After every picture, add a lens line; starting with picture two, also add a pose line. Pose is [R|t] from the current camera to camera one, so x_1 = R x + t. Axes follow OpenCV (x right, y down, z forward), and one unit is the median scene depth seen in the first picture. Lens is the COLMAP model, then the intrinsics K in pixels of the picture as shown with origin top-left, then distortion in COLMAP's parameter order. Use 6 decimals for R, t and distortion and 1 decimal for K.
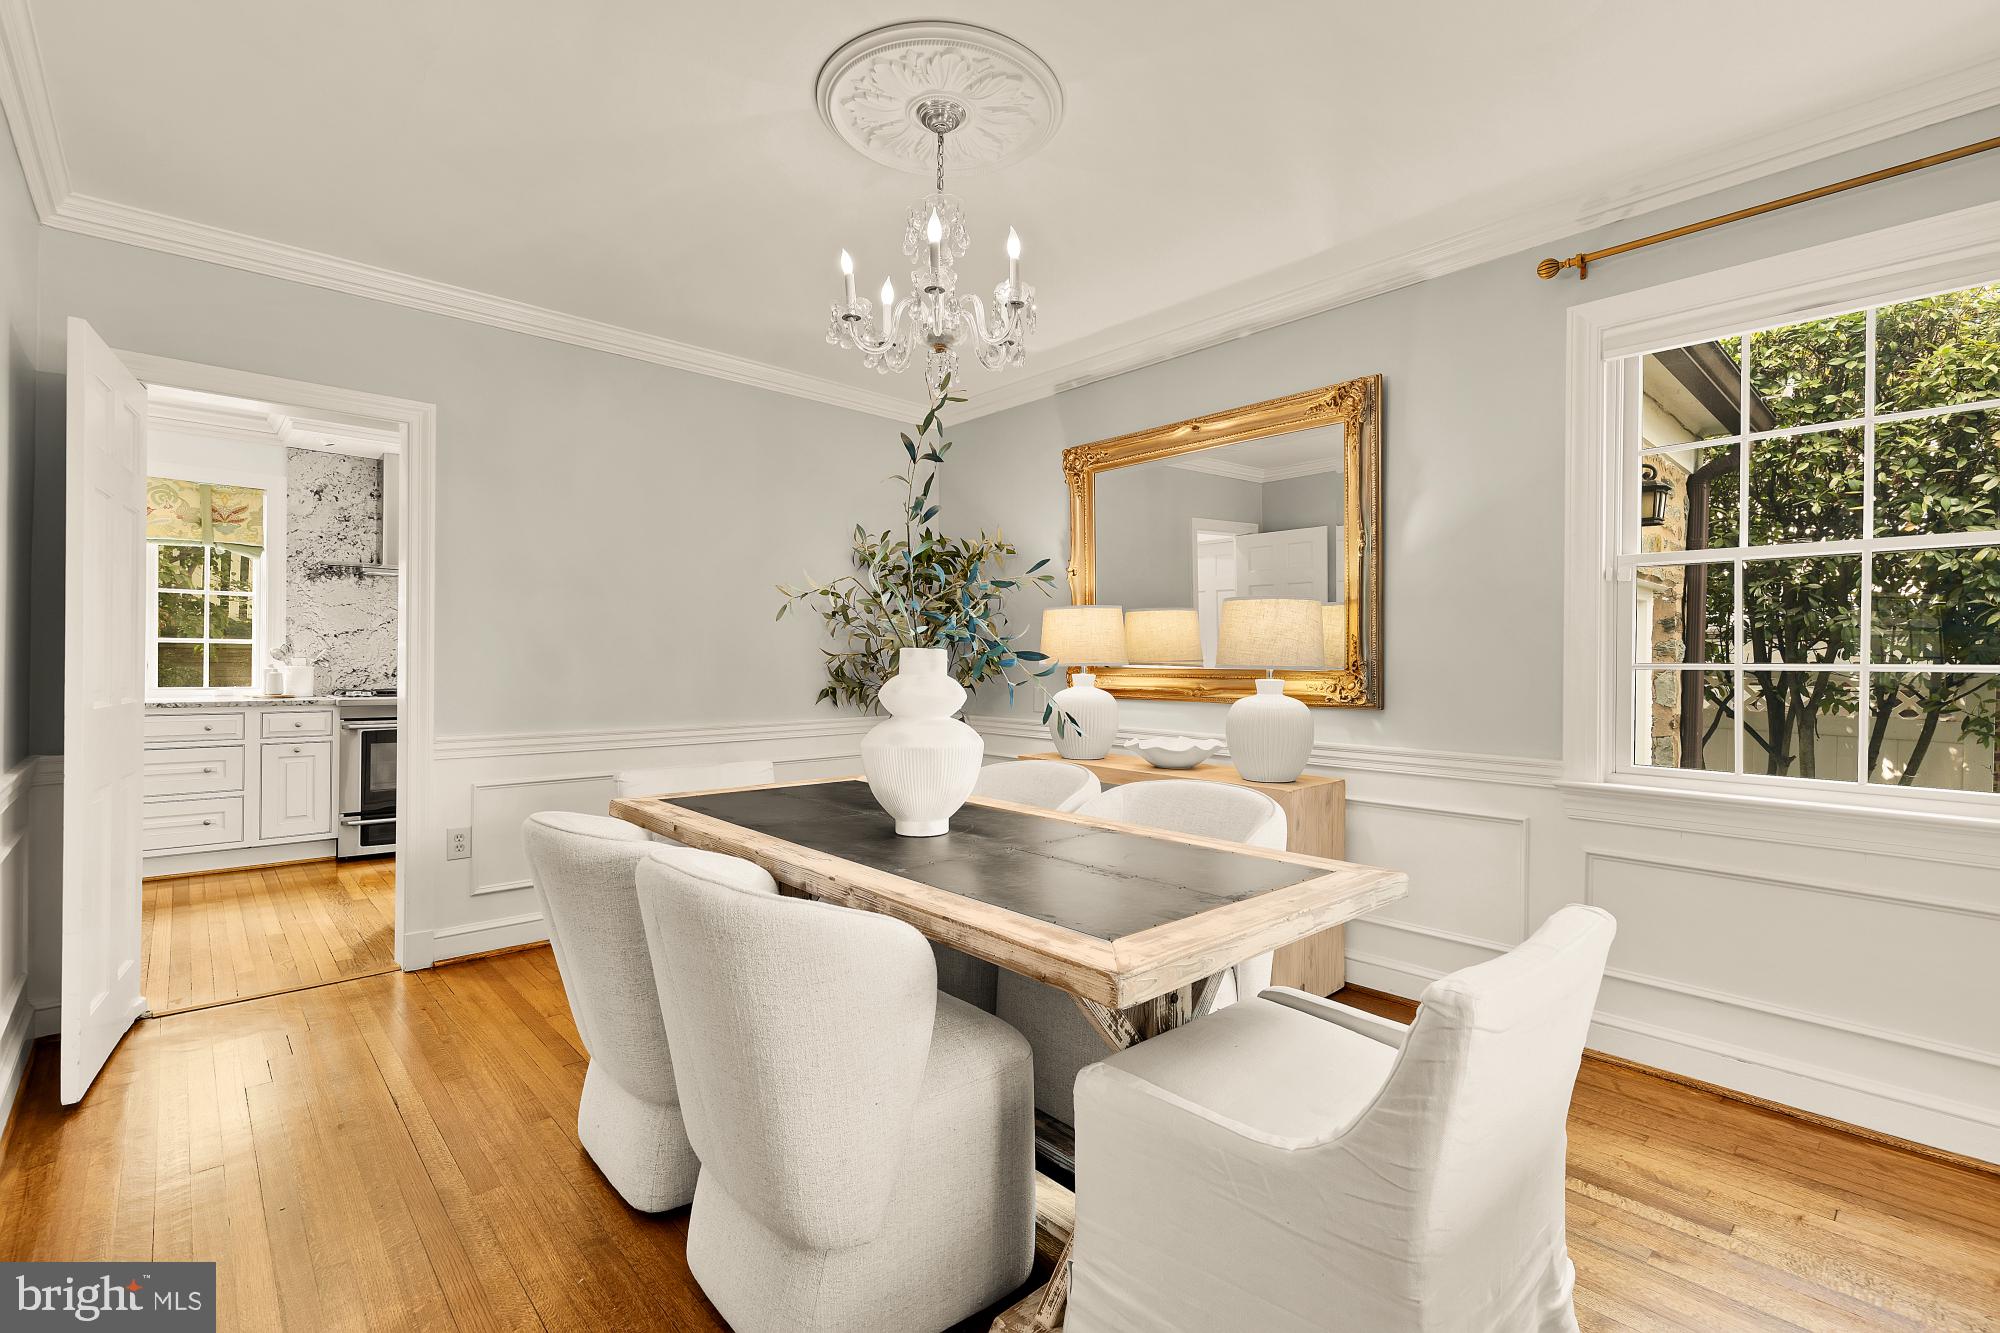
lens RADIAL K [[895.2, 0, 1000.0], [0, 895.2, 666.5], [0, 0, 1]] dist [0.004421, 0.000726]
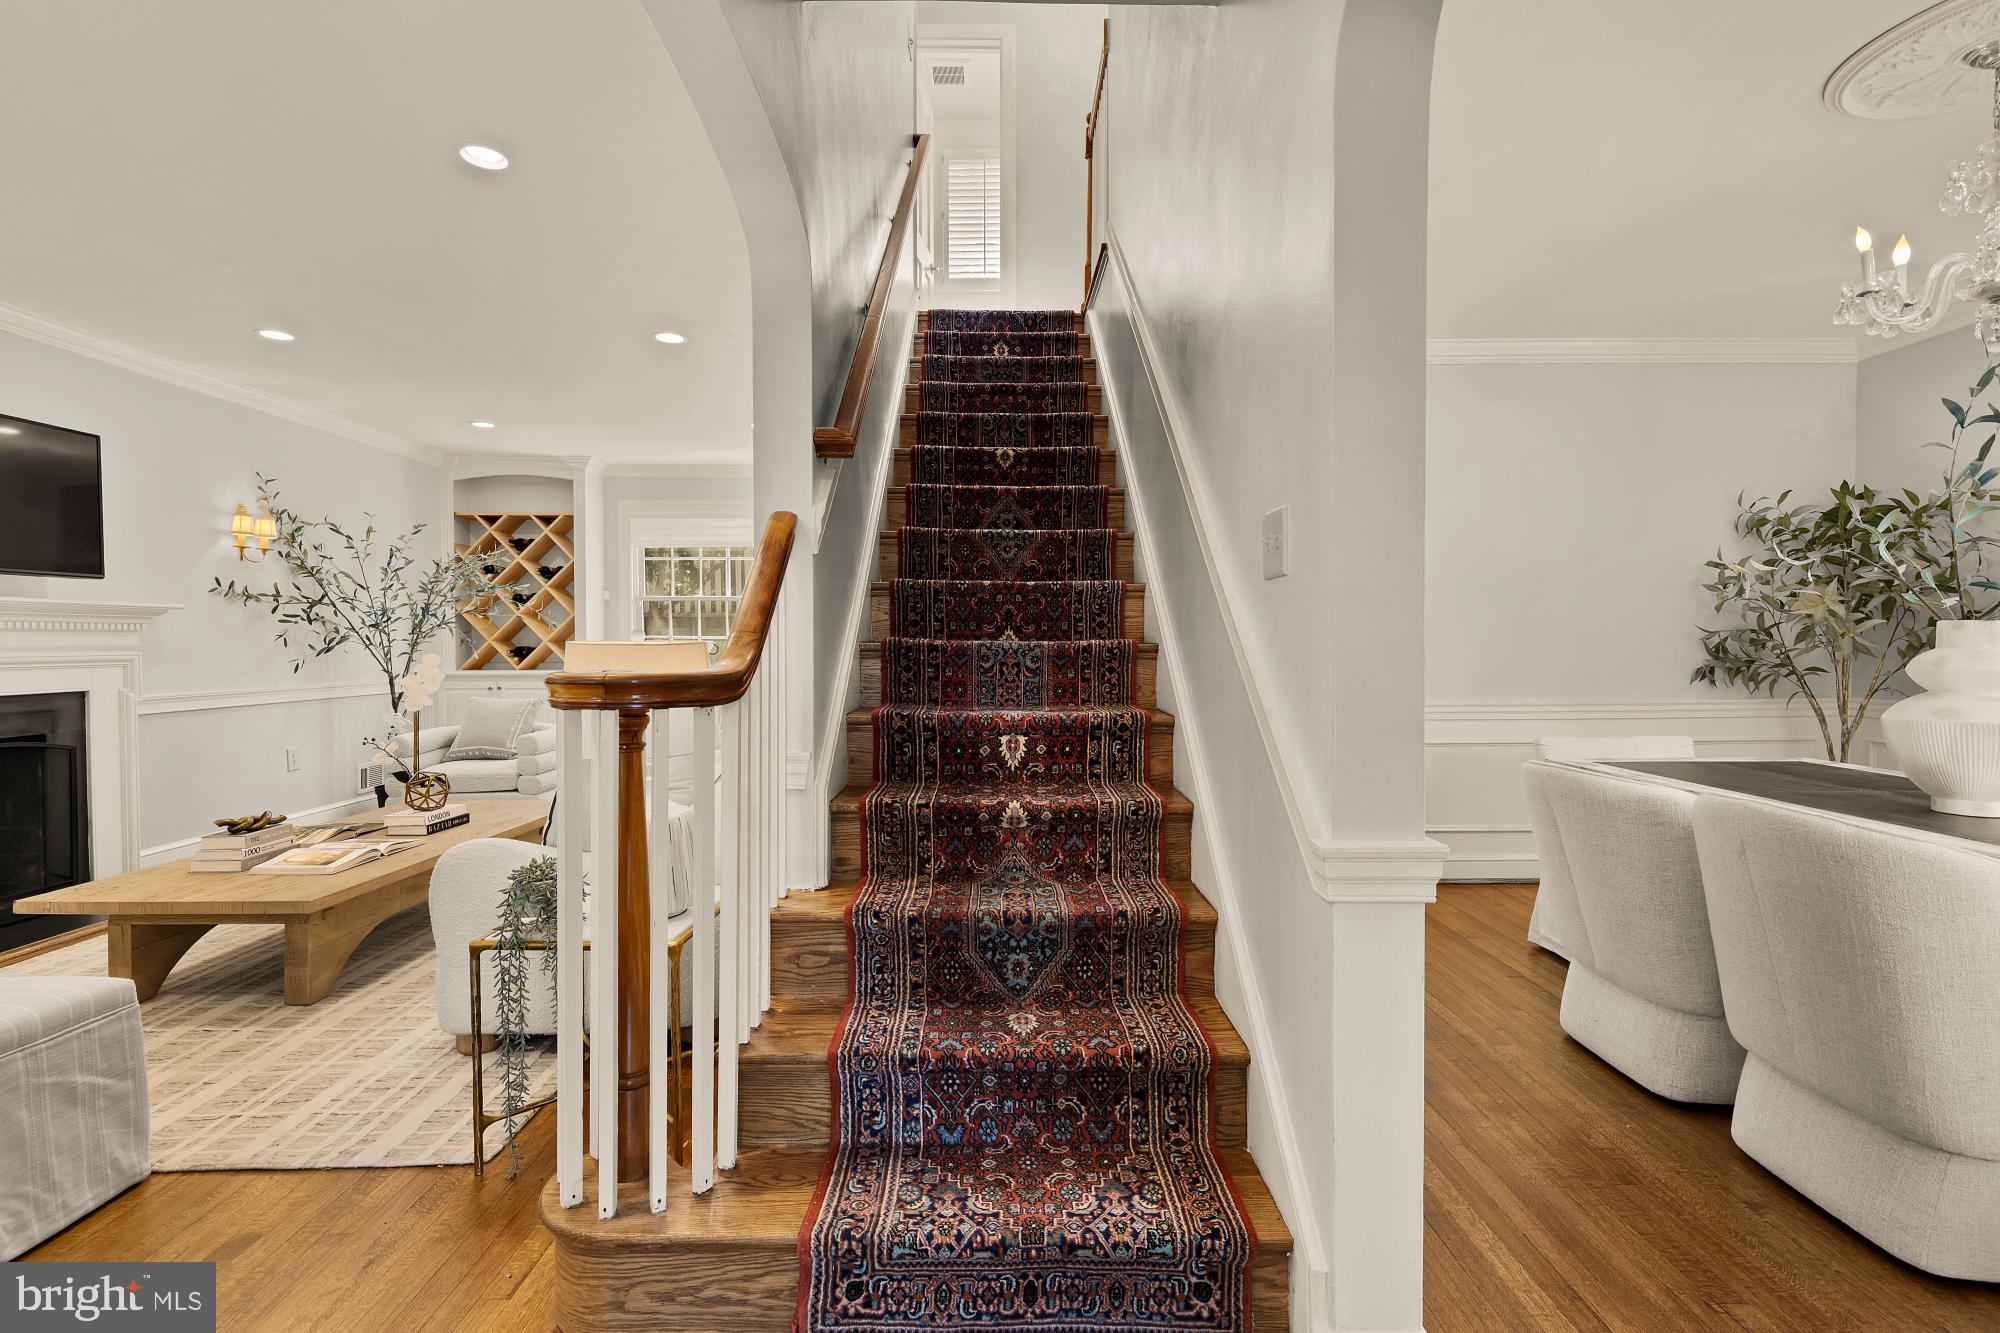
lens RADIAL K [[912.3, 0, 1010.0], [0, 912.3, 653.7], [0, 0, 1]] dist [0.003076, 0.000327]
pose [[0.743261, -0.000471, -0.669002, -0.114761], [0.004153, 0.999984, 0.003910, 0.004969], [0.668989, -0.005684, 0.743250, -0.242093]]
